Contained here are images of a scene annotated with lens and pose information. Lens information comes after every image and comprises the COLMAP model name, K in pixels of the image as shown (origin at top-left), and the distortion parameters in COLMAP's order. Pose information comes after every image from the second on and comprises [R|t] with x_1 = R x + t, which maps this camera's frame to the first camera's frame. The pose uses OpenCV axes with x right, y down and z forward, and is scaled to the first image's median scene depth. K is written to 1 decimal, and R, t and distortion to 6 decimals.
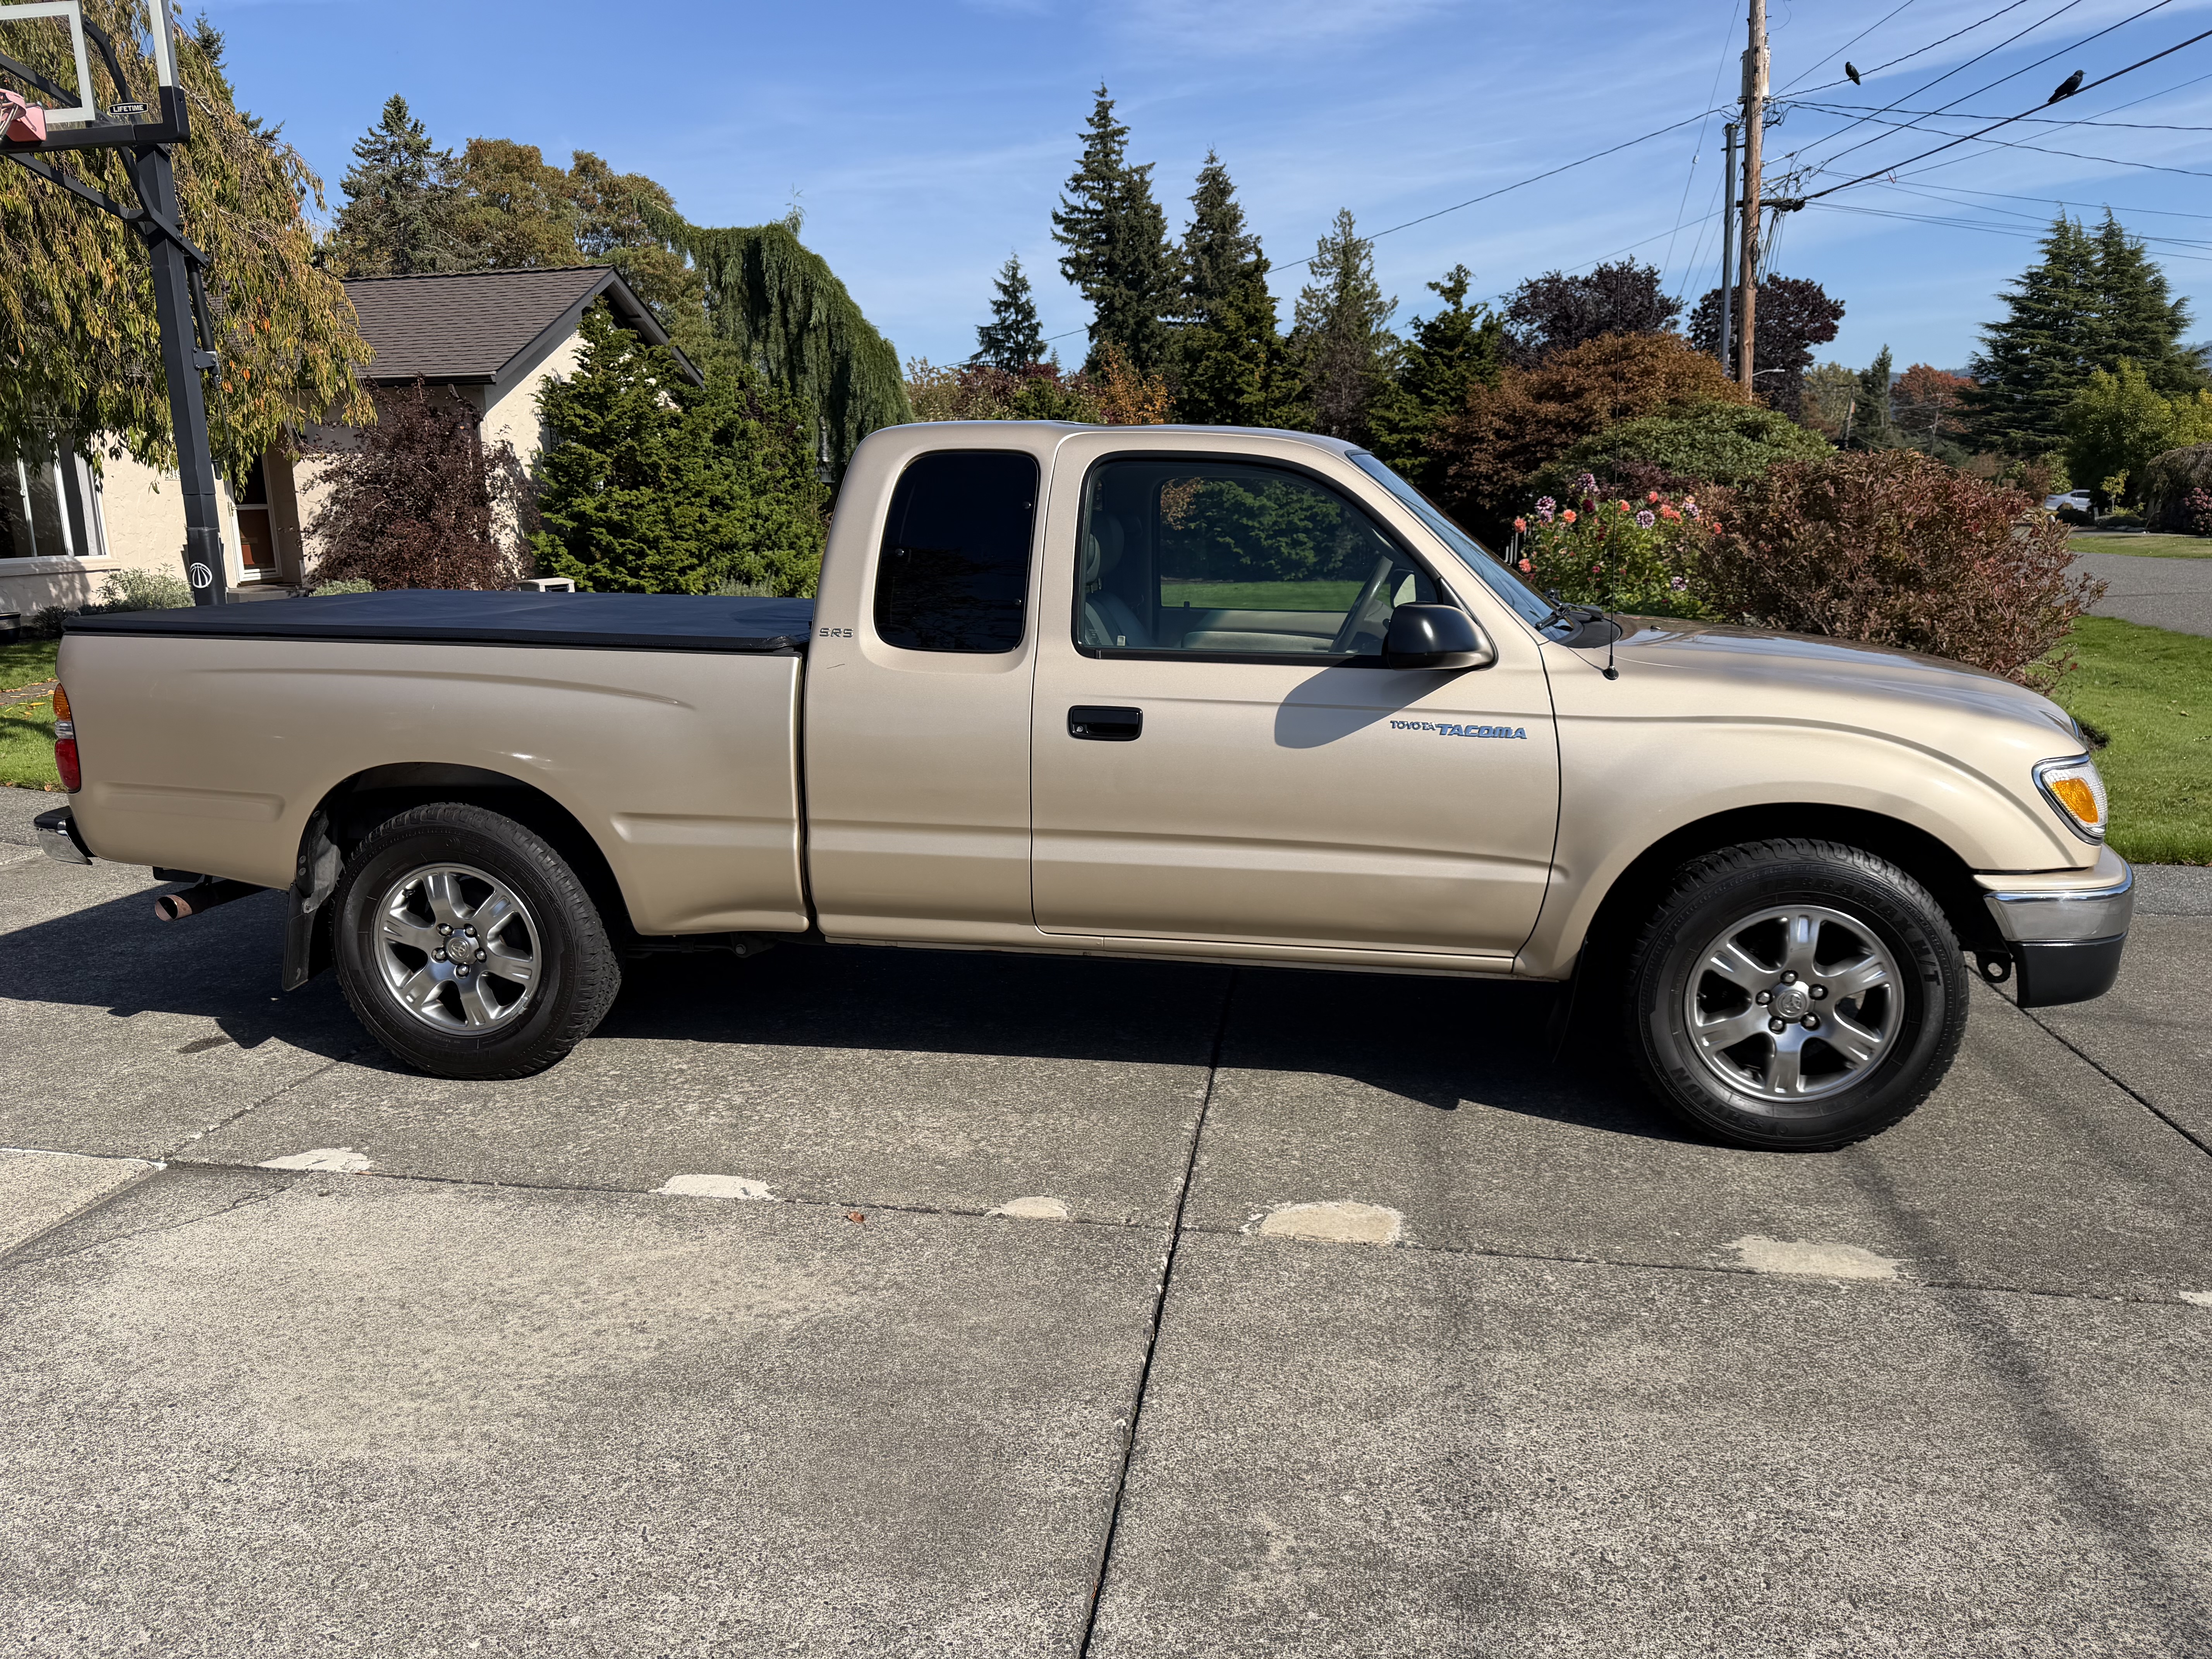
lens RADIAL K [[1527.8, 0, 1107.7], [0, 1527.8, 888.5], [0, 0, 1]] dist [0.132575, -0.226441]
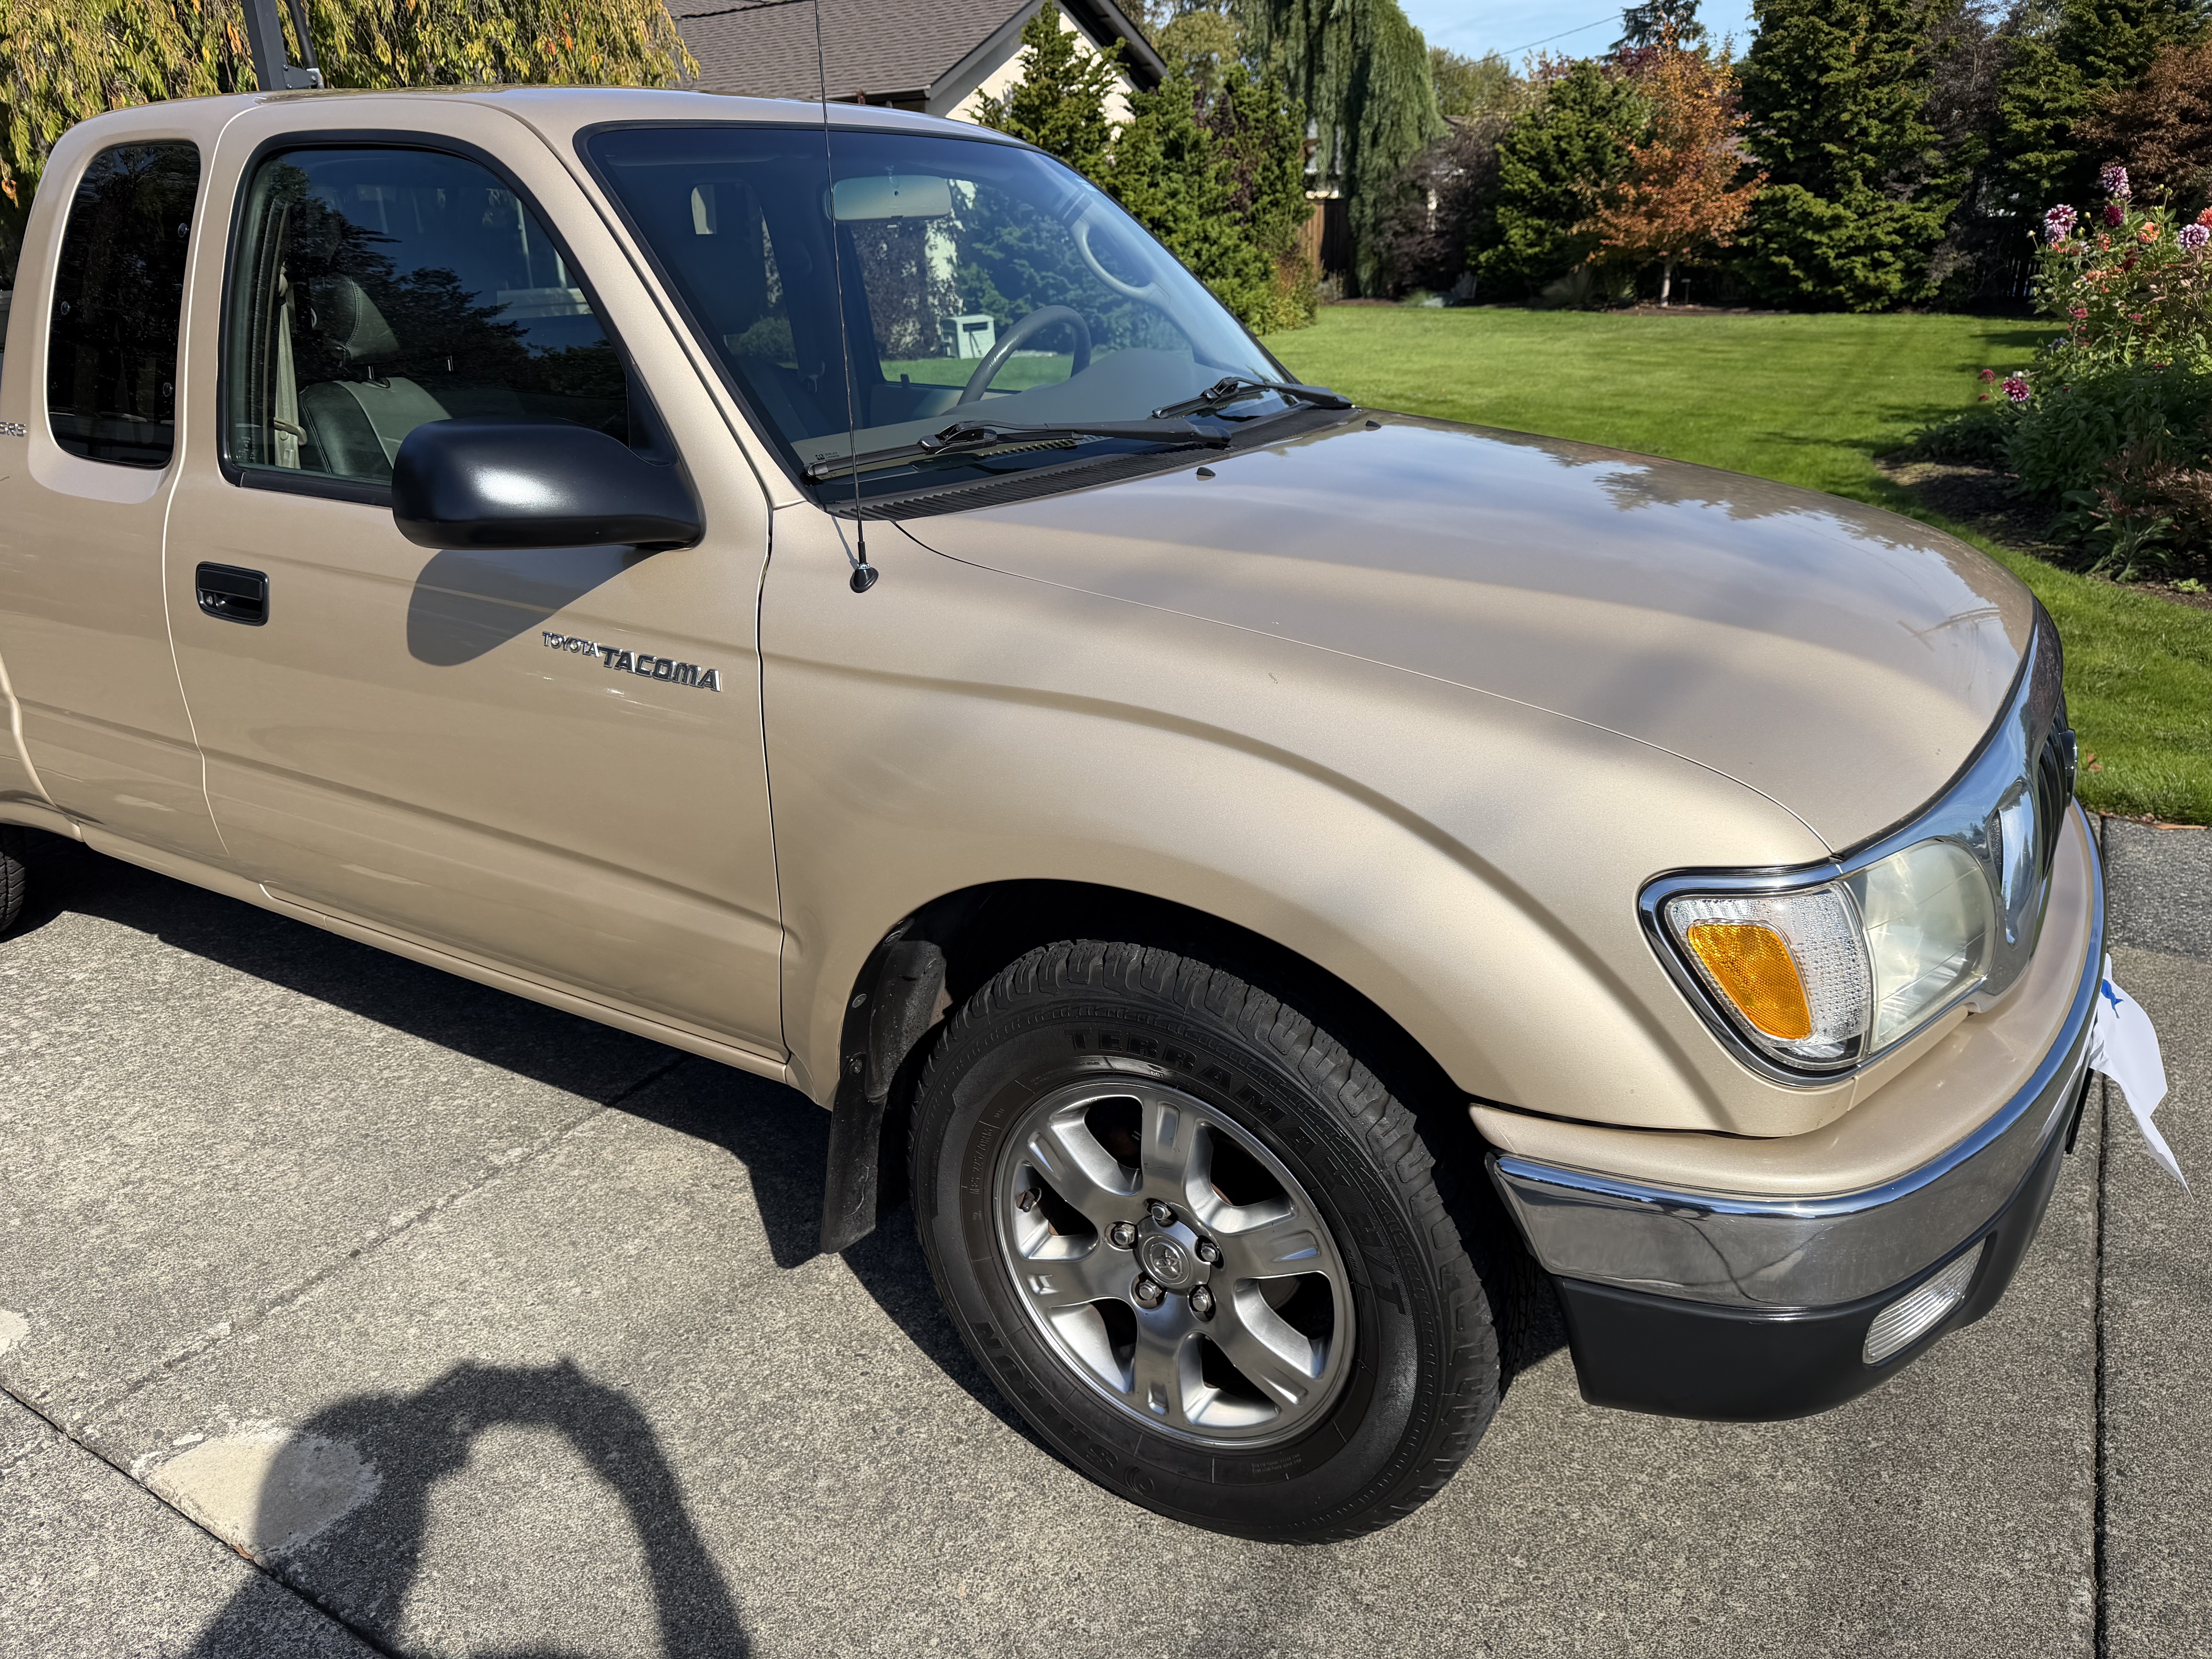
lens RADIAL K [[1551.5, 0, 1102.1], [0, 1551.5, 874.9], [0, 0, 1]] dist [0.015081, -0.018931]
pose [[0.927617, 0.132763, -0.349142, 0.095664], [-0.077995, 0.982944, 0.166549, -0.021732], [0.365299, -0.127262, 0.922150, 0.090039]]
